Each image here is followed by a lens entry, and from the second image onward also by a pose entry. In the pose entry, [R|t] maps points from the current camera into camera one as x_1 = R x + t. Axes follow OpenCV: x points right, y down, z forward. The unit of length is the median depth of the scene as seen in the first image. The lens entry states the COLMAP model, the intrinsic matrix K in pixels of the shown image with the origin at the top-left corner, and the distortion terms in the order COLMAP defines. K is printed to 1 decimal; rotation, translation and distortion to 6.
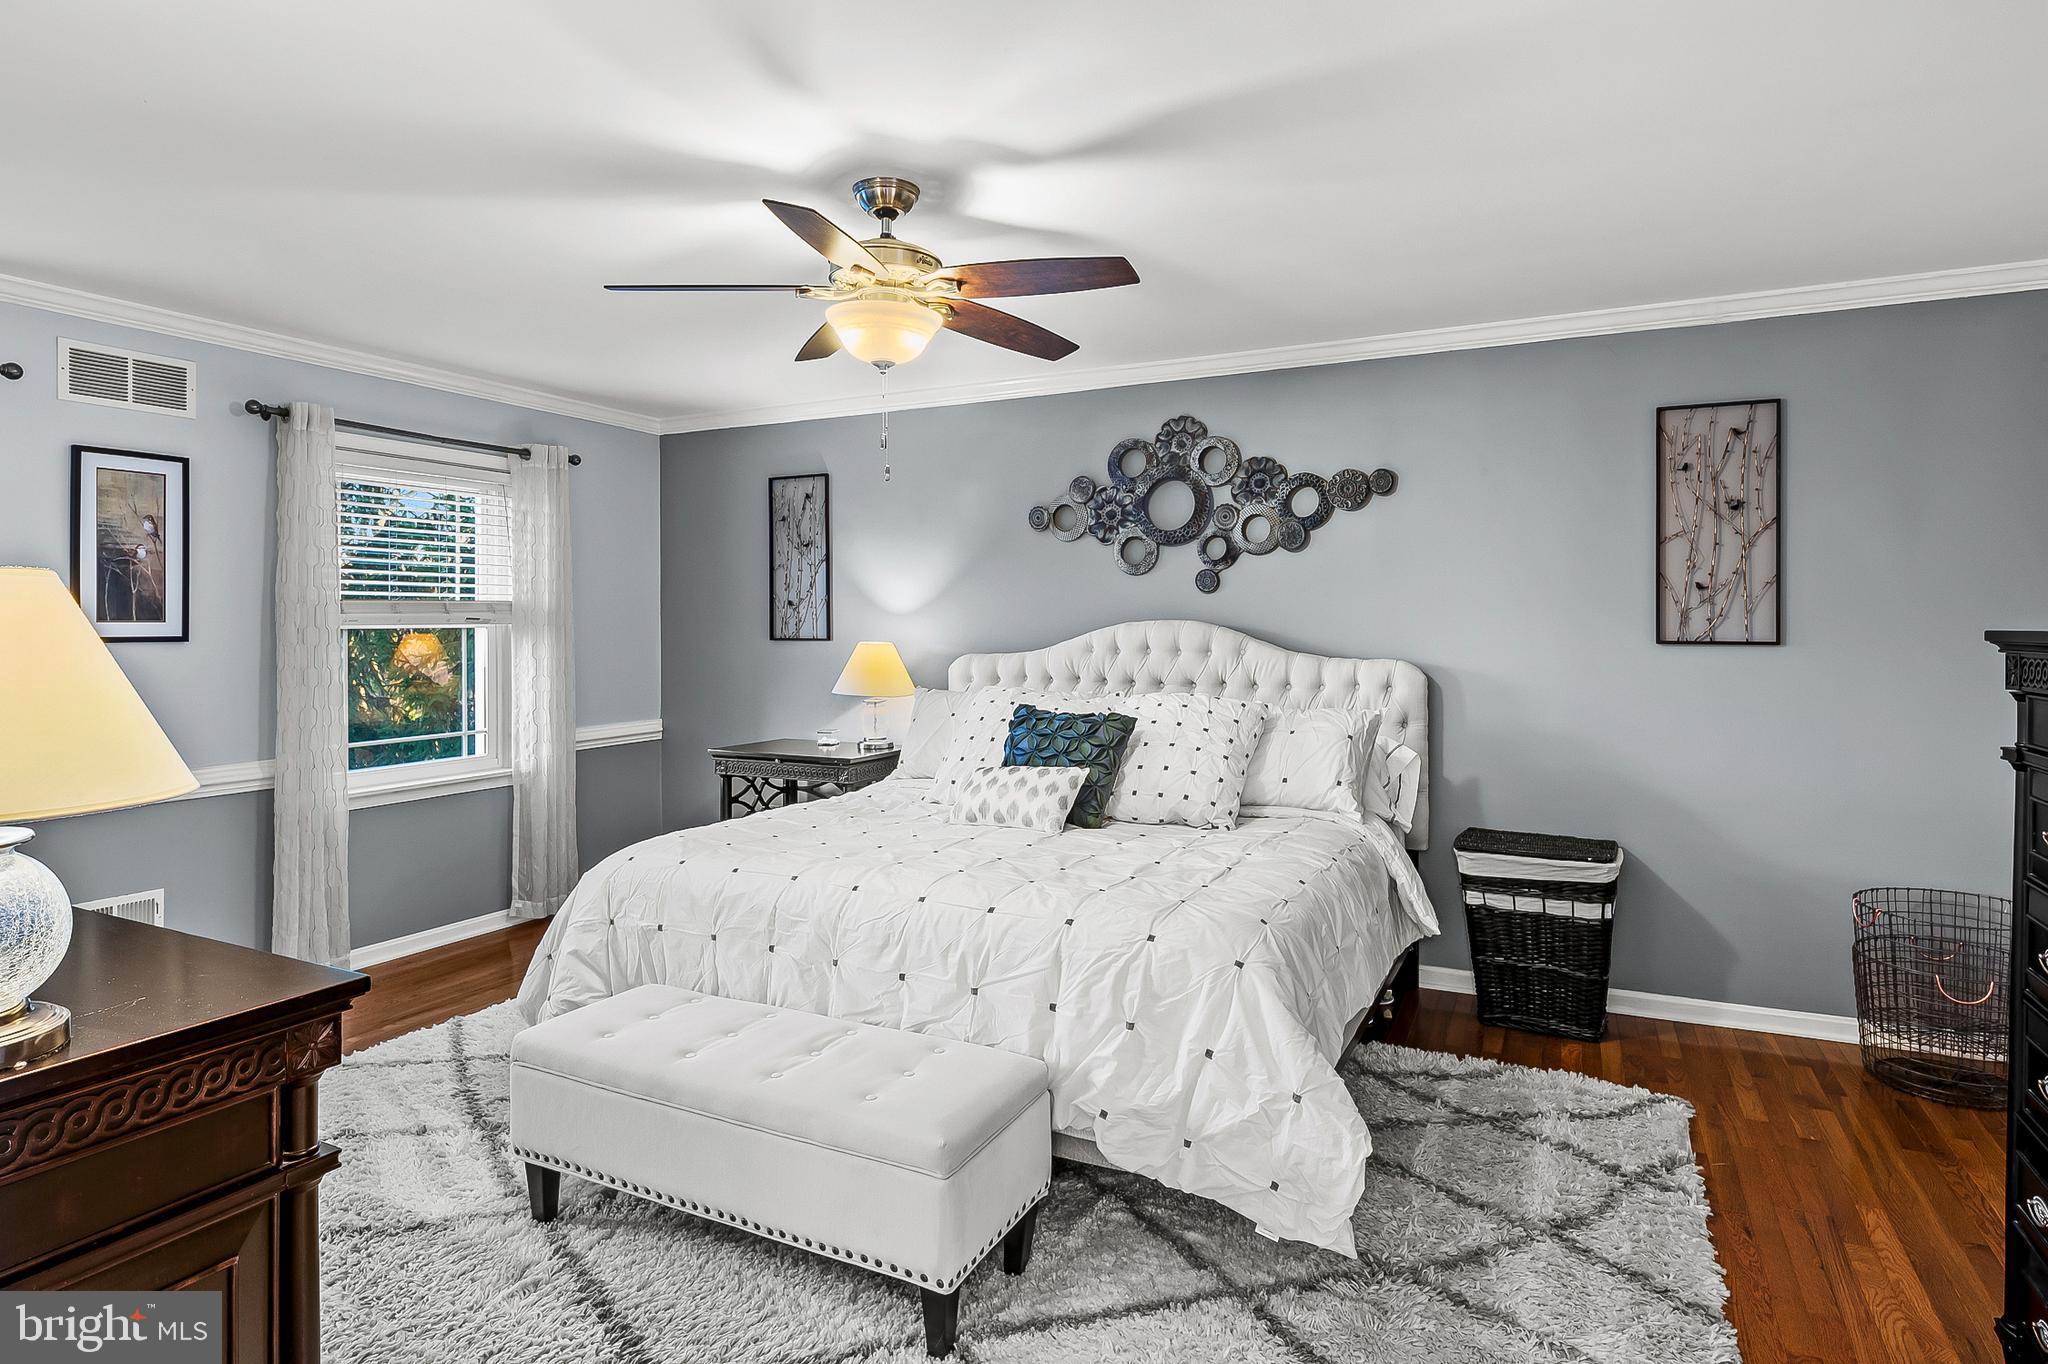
lens RADIAL K [[1119.0, 0, 1039.5], [0, 1119.0, 628.7], [0, 0, 1]] dist [0.002332, -0.006150]
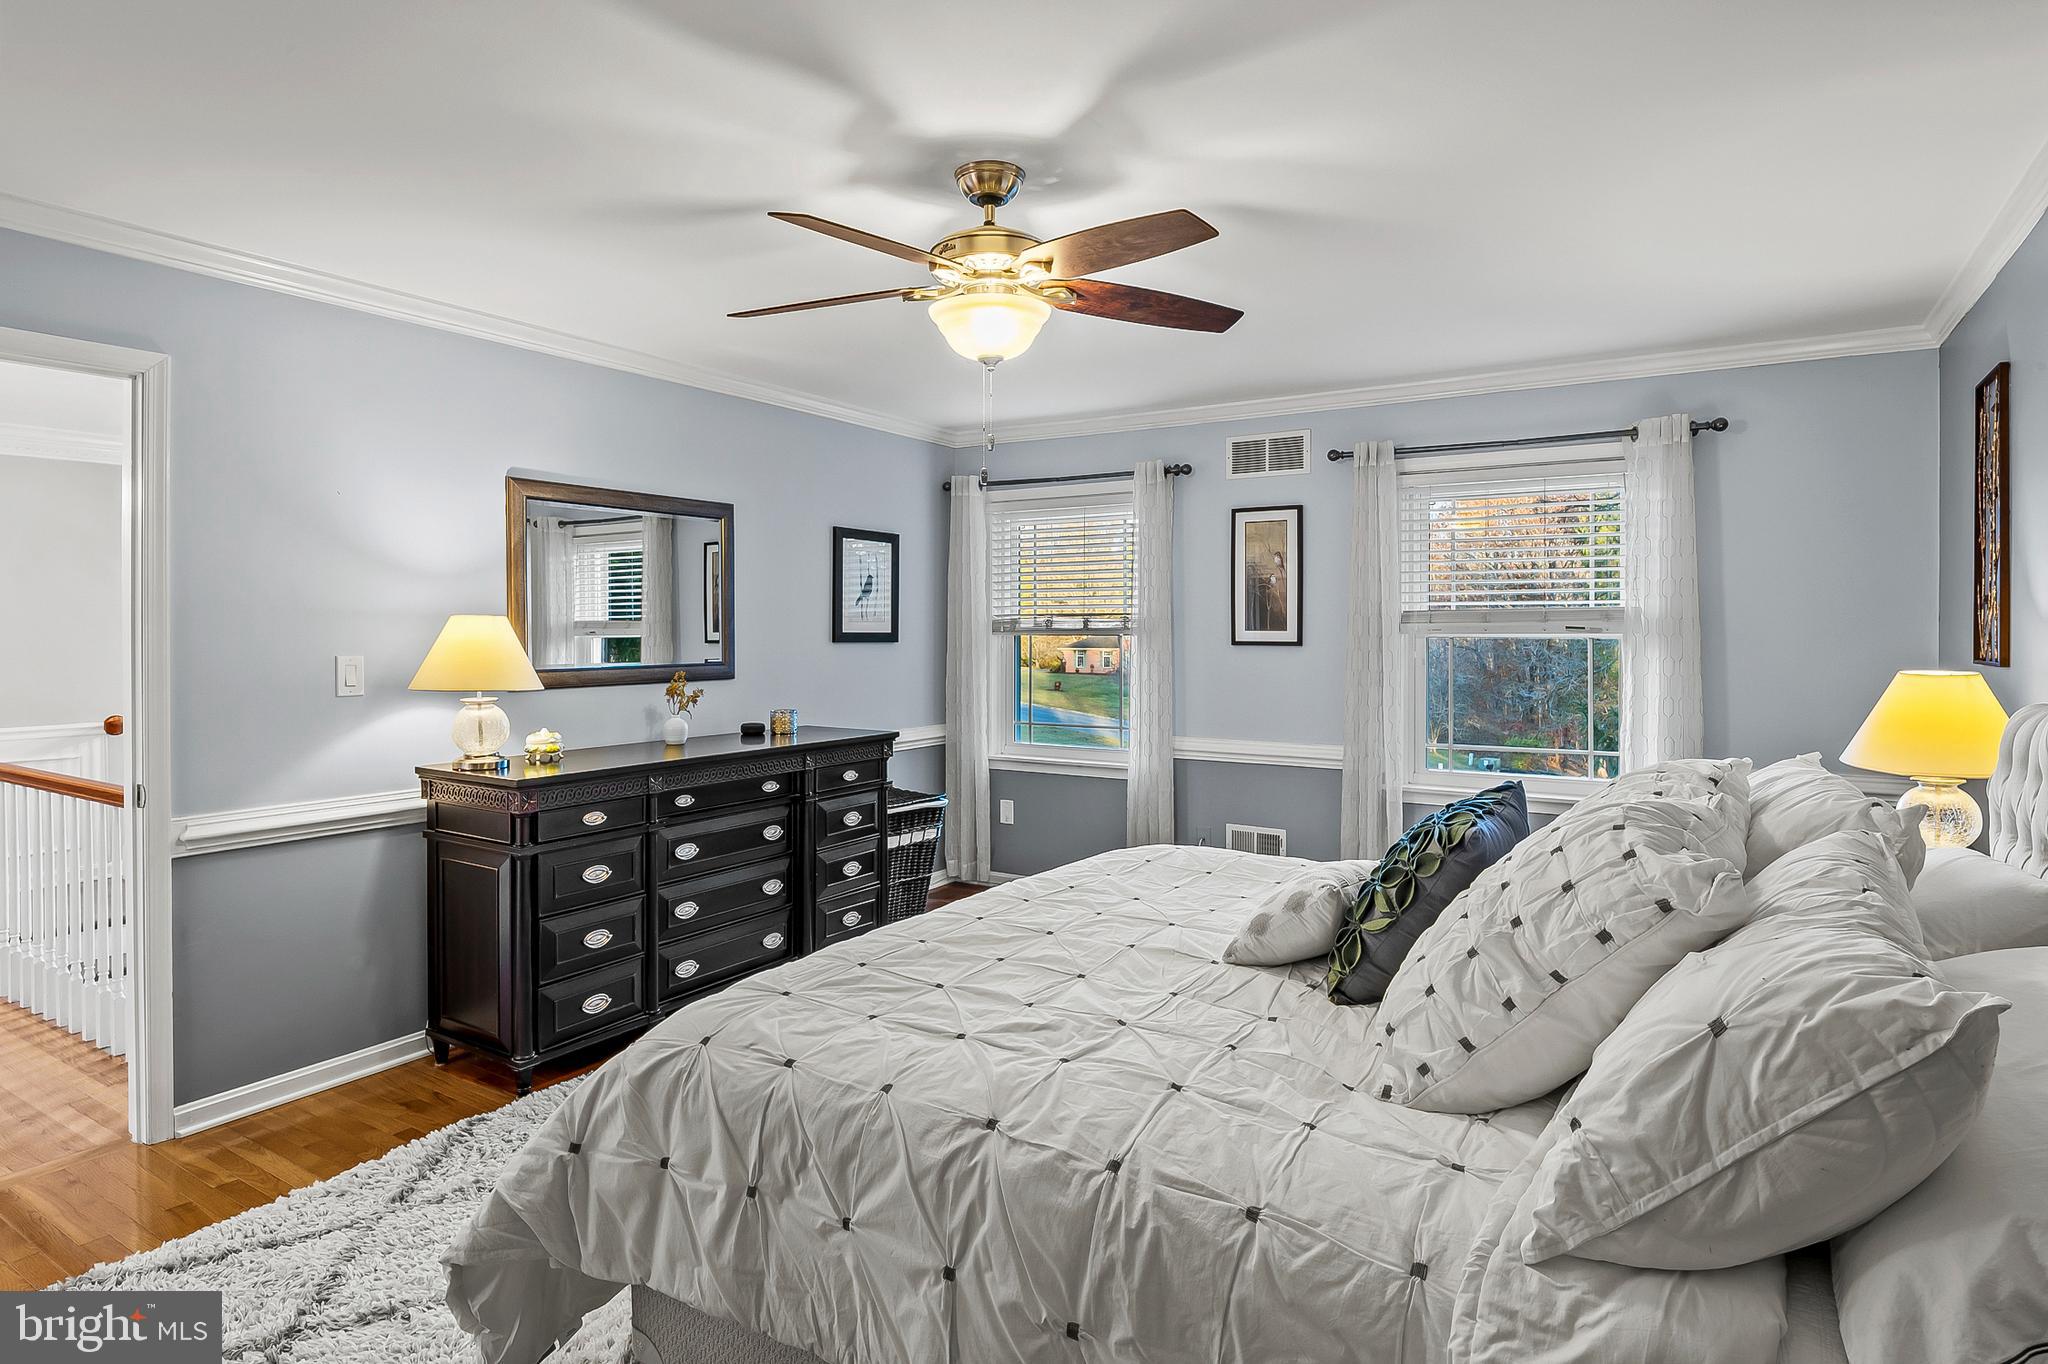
lens RADIAL K [[1119.0, 0, 1033.7], [0, 1119.0, 634.9], [0, 0, 1]] dist [0.002332, -0.006150]
pose [[-0.107658, 0.017692, -0.994031, 0.582767], [0.001229, 0.999843, 0.017662, -0.025365], [0.994187, 0.000680, -0.107663, 0.851982]]
